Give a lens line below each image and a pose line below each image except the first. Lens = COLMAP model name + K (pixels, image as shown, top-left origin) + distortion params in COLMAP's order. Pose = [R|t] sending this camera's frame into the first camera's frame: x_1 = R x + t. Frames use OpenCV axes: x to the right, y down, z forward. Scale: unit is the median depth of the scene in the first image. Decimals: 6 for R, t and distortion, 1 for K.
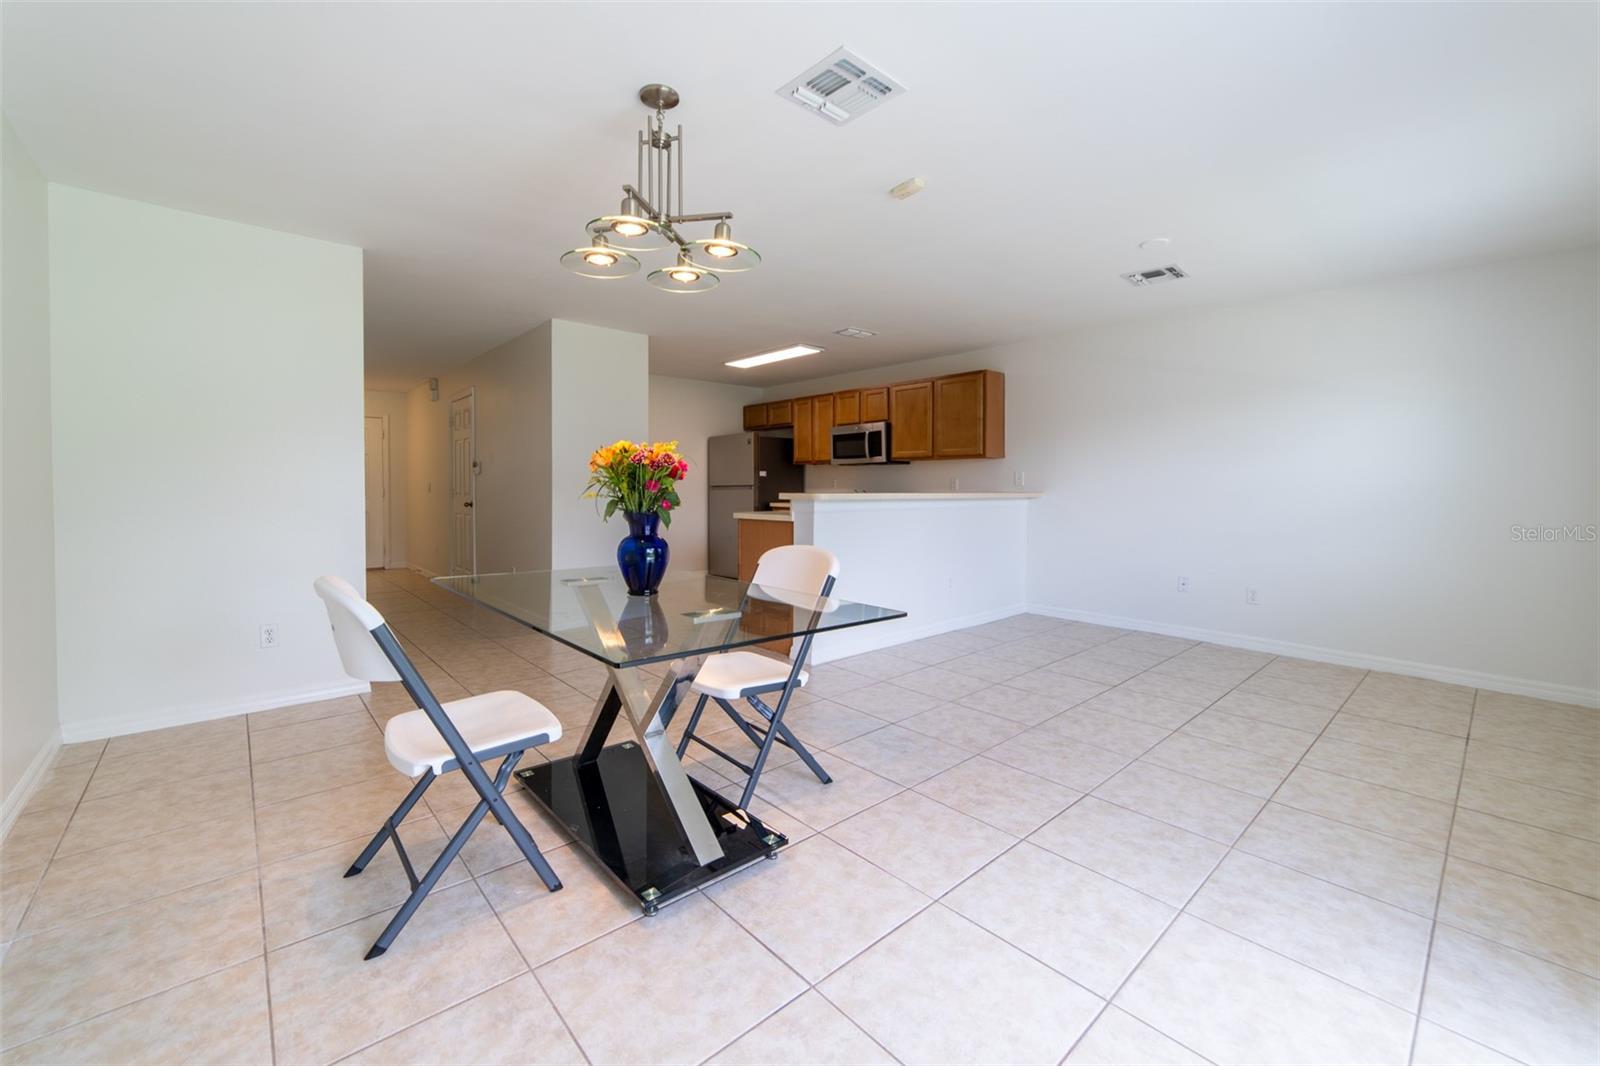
lens RADIAL K [[637.6, 0, 806.6], [0, 637.6, 504.5], [0, 0, 1]] dist [-0.019001, 0.006729]
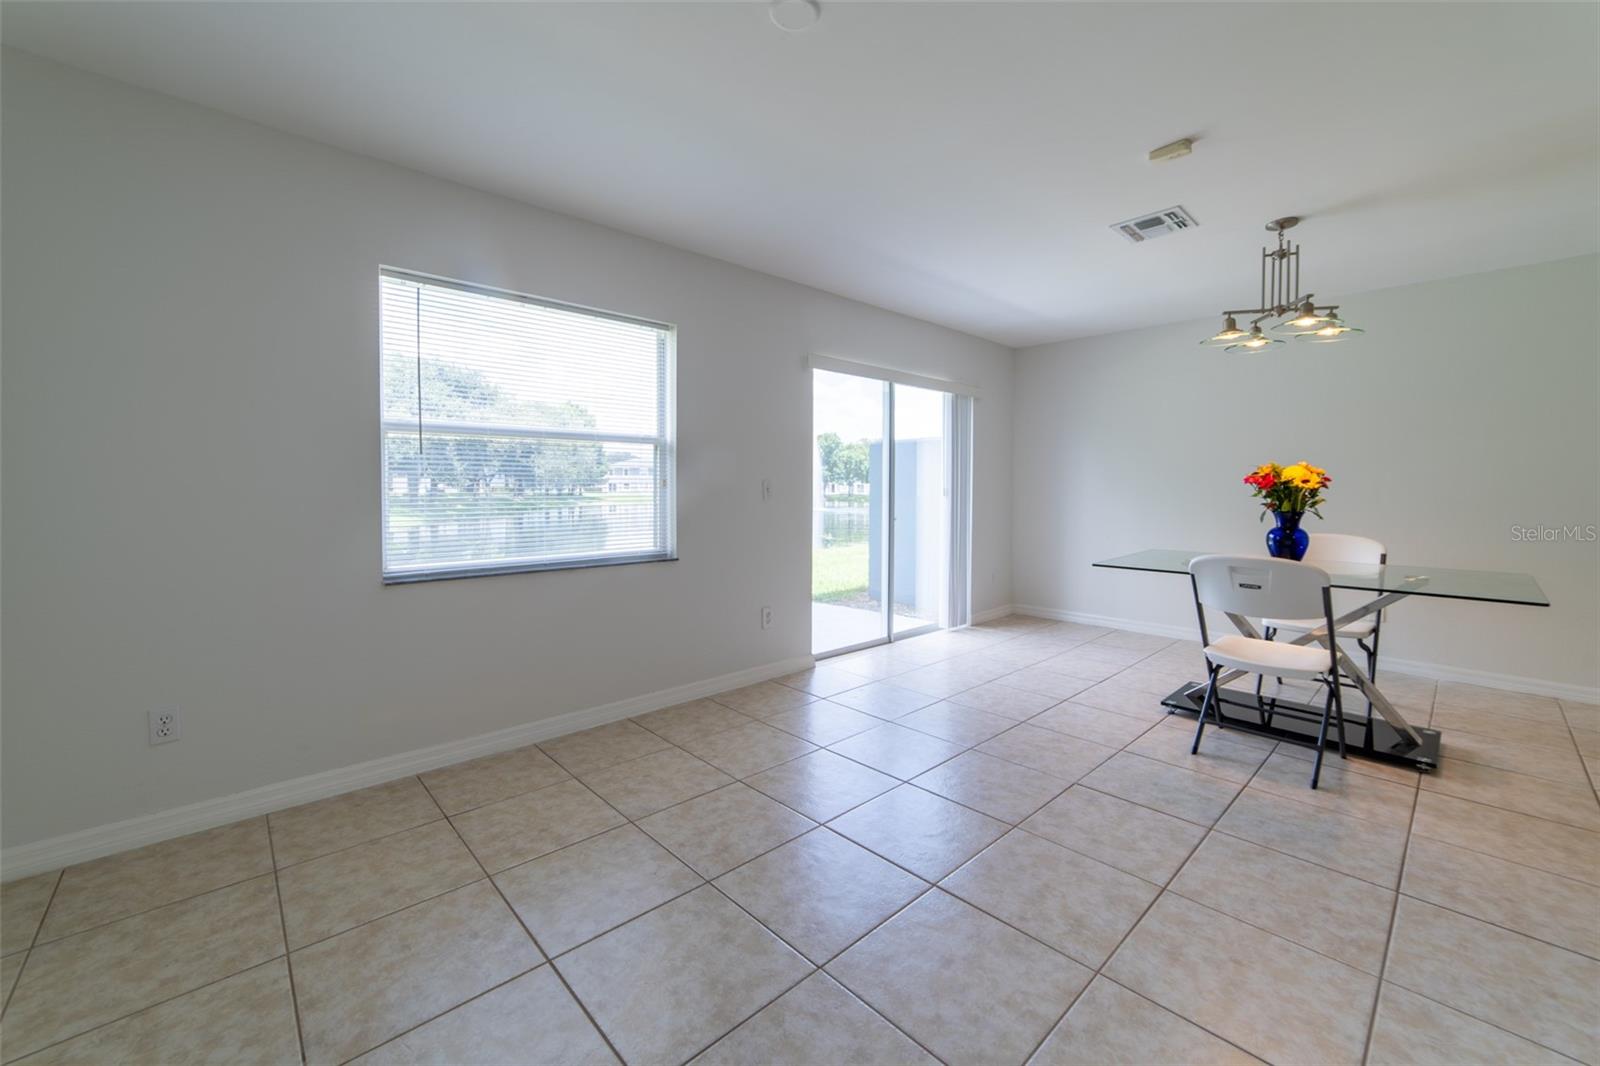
lens RADIAL K [[637.6, 0, 806.6], [0, 637.6, 504.5], [0, 0, 1]] dist [-0.019001, 0.006729]
pose [[-0.999803, -0.007993, -0.018185, 0.789106], [-0.009056, 0.998211, 0.059092, -0.071139], [0.017680, 0.059245, -0.998087, 2.192527]]
